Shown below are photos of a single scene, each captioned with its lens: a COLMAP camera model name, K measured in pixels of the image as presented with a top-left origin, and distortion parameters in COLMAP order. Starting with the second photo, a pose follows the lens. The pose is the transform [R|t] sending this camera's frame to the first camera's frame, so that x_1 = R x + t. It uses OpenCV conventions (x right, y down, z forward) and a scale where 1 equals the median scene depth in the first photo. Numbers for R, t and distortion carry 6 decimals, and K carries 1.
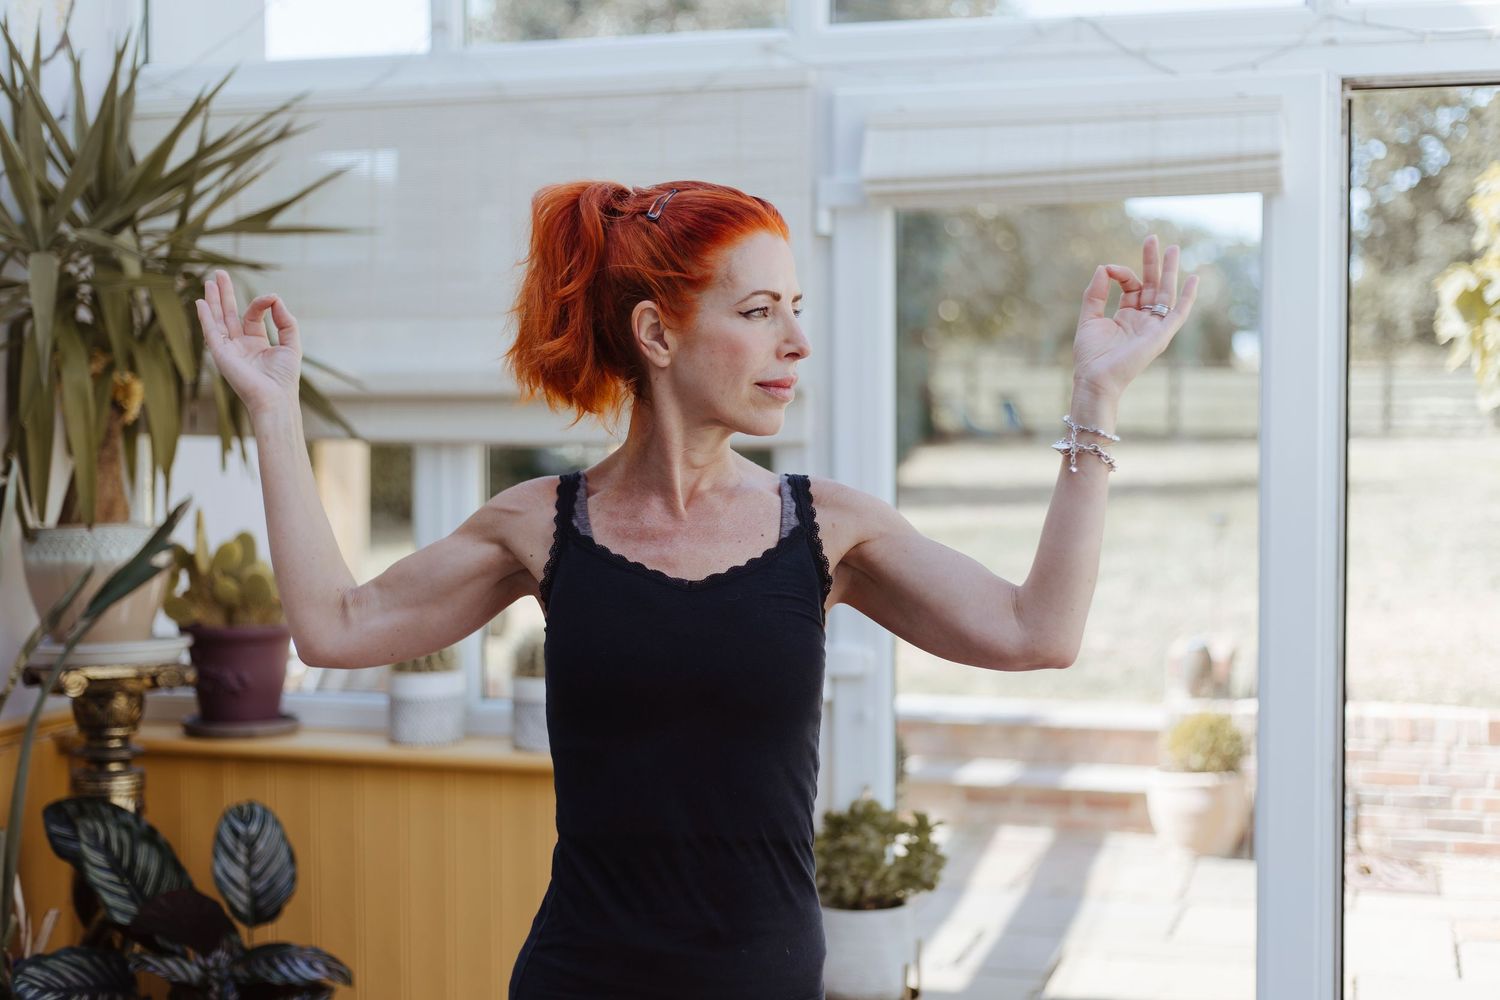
lens RADIAL K [[2199.9, 0, 752.3], [0, 2199.9, 505.8], [0, 0, 1]] dist [0.025809, 0.000000]
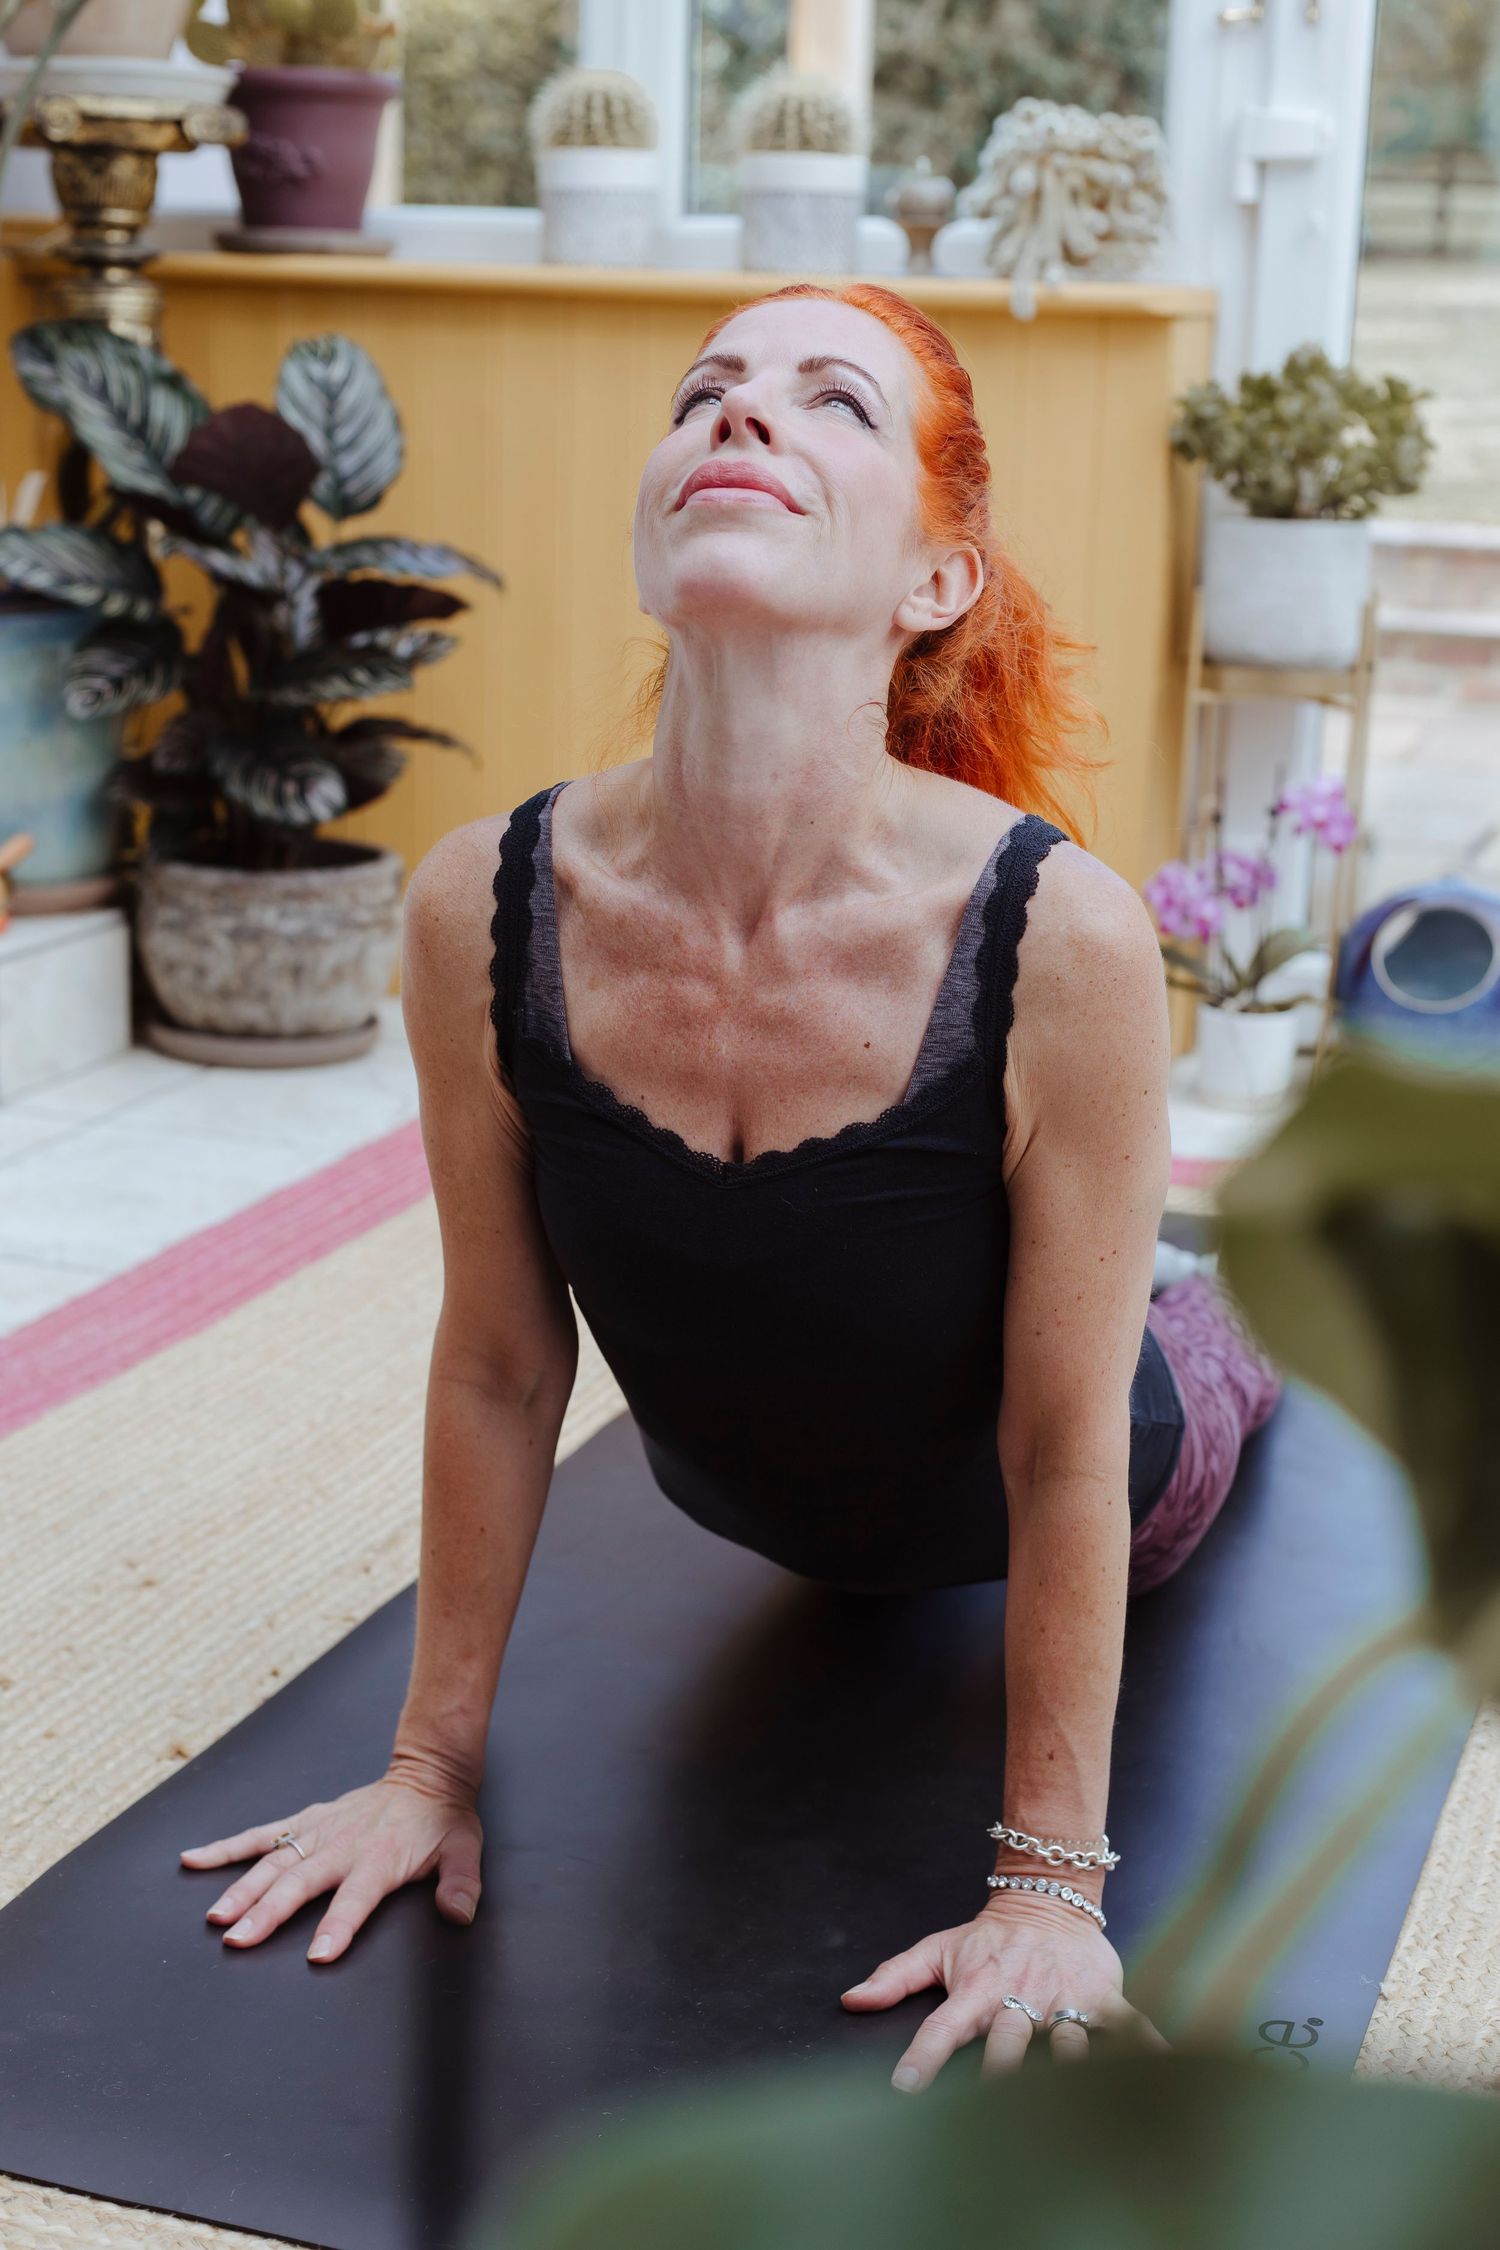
lens RADIAL K [[3299.9, 0, 731.8], [0, 3299.9, 1125.3], [0, 0, 1]] dist [0.025809, 0.000000]
pose [[0.997824, 0.044842, -0.048341, -0.055463], [-0.033646, 0.976781, 0.211583, 0.150446], [0.056706, -0.209496, 0.976164, 0.027233]]
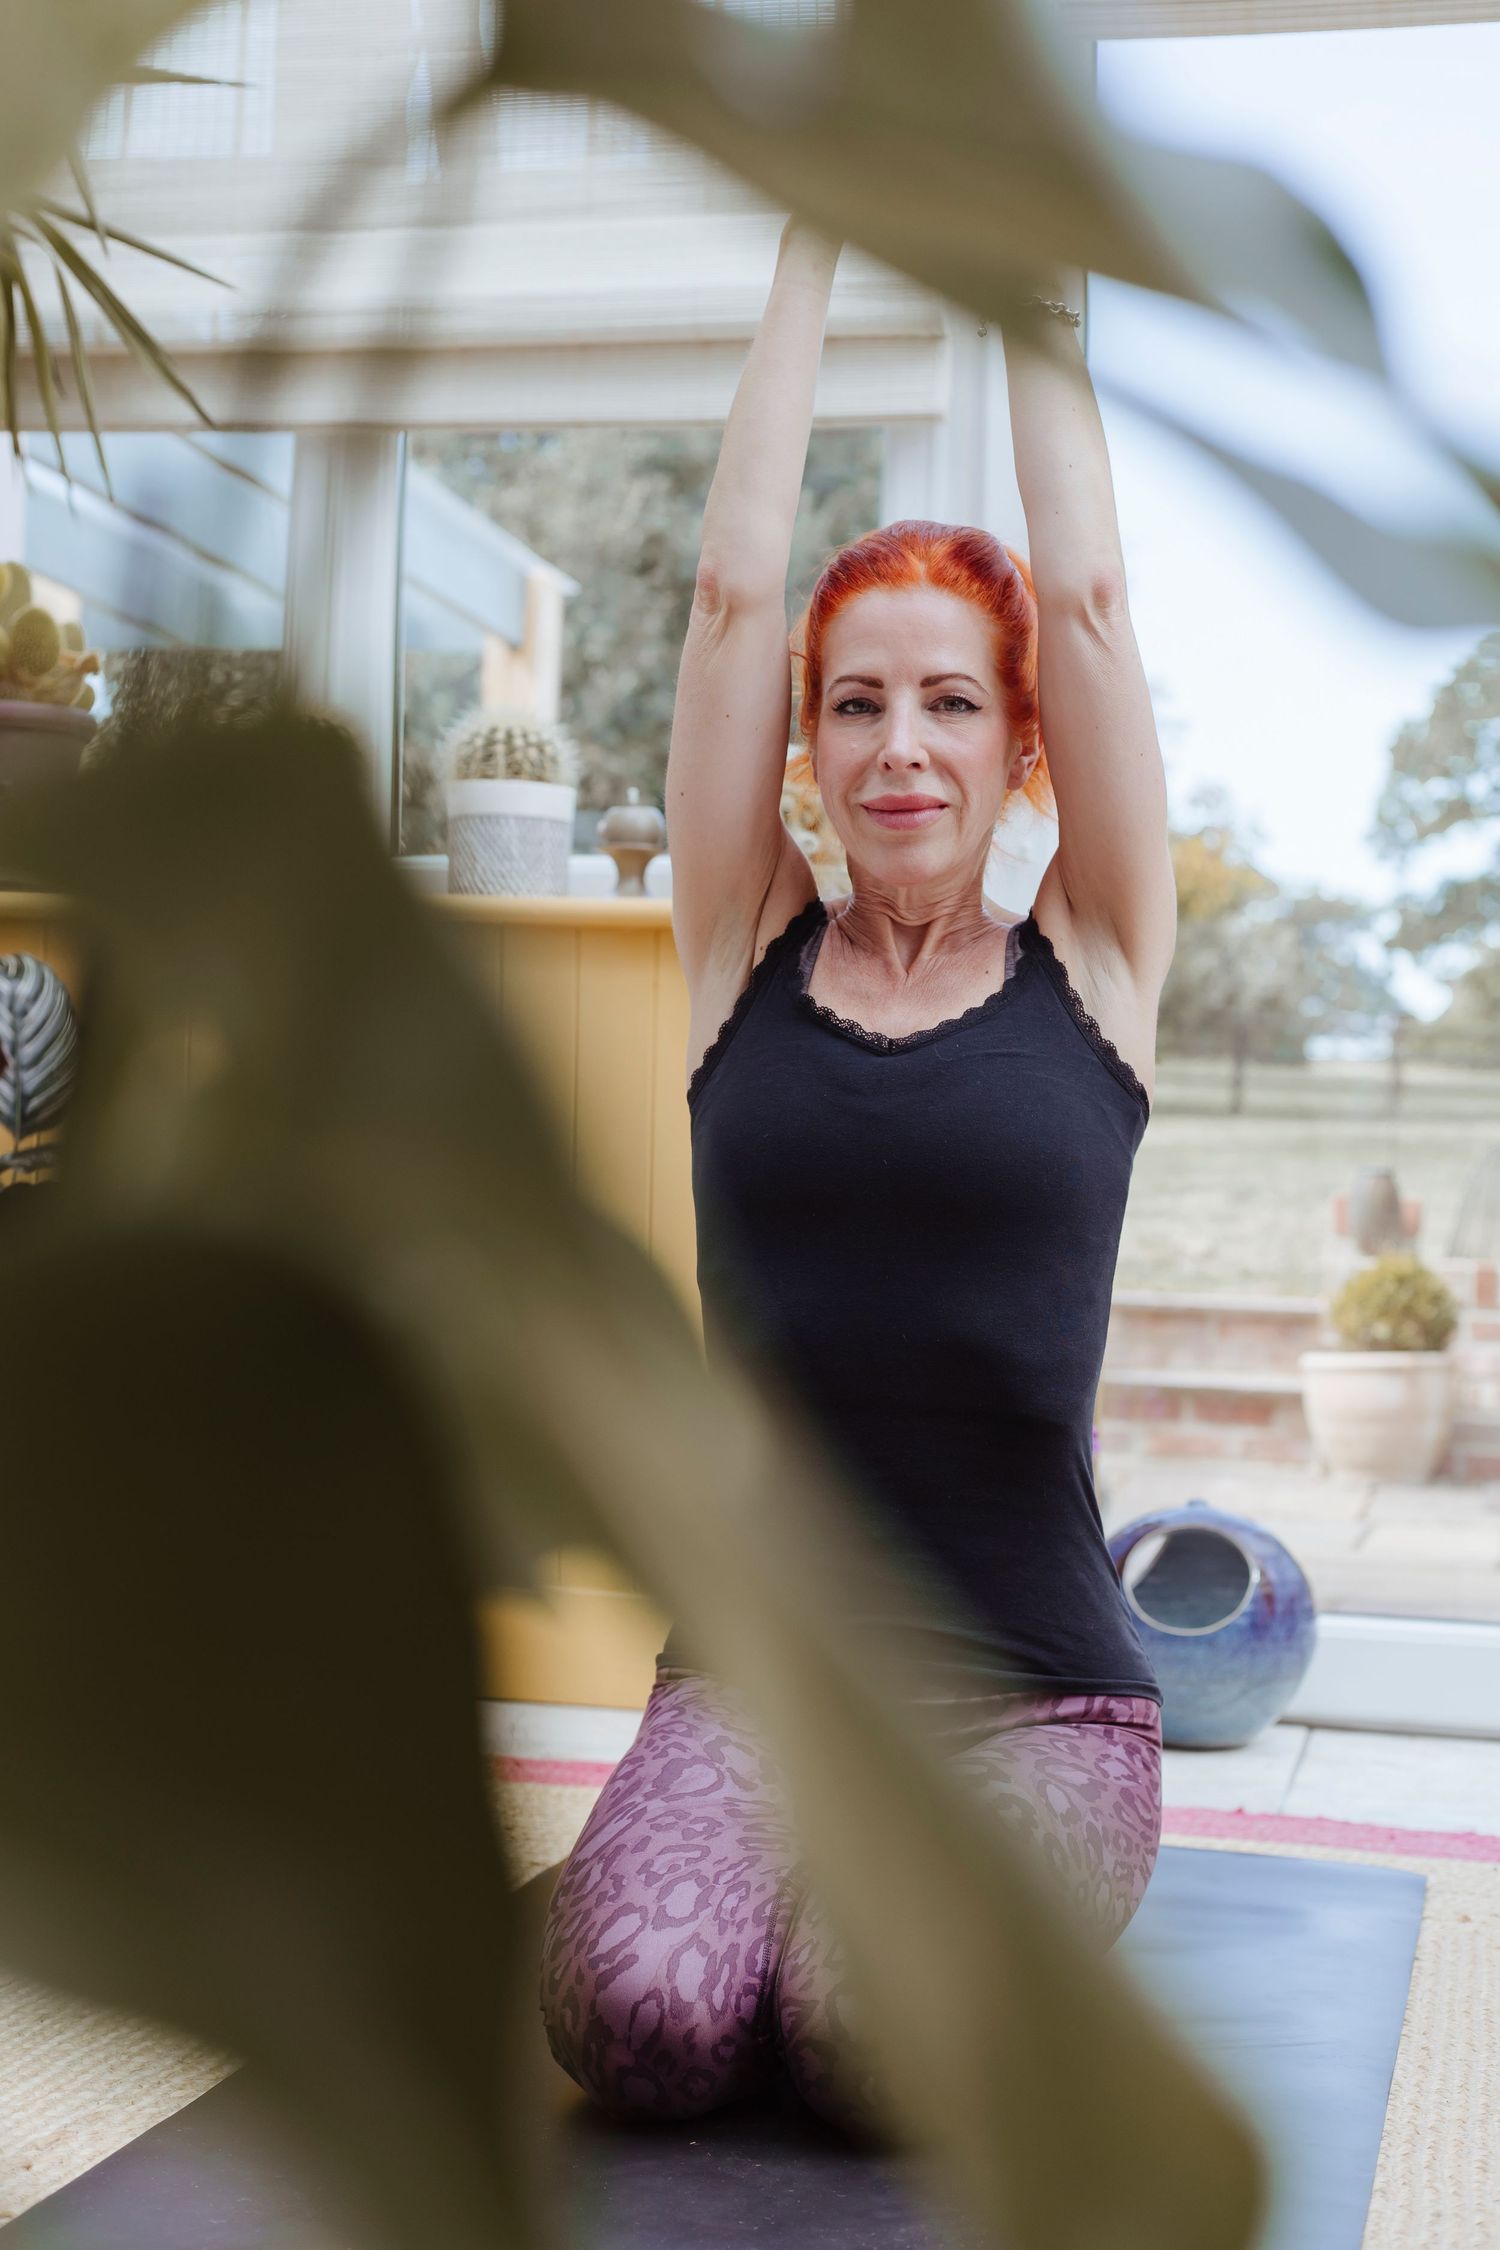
lens RADIAL K [[3299.9, 0, 750.5], [0, 3299.9, 1108.1], [0, 0, 1]] dist [0.025809, 0.000000]
pose [[0.998214, 0.035806, 0.047829, -0.067305], [-0.033242, 0.998021, -0.053370, 0.218457], [-0.049645, 0.051685, 0.997429, 0.078424]]
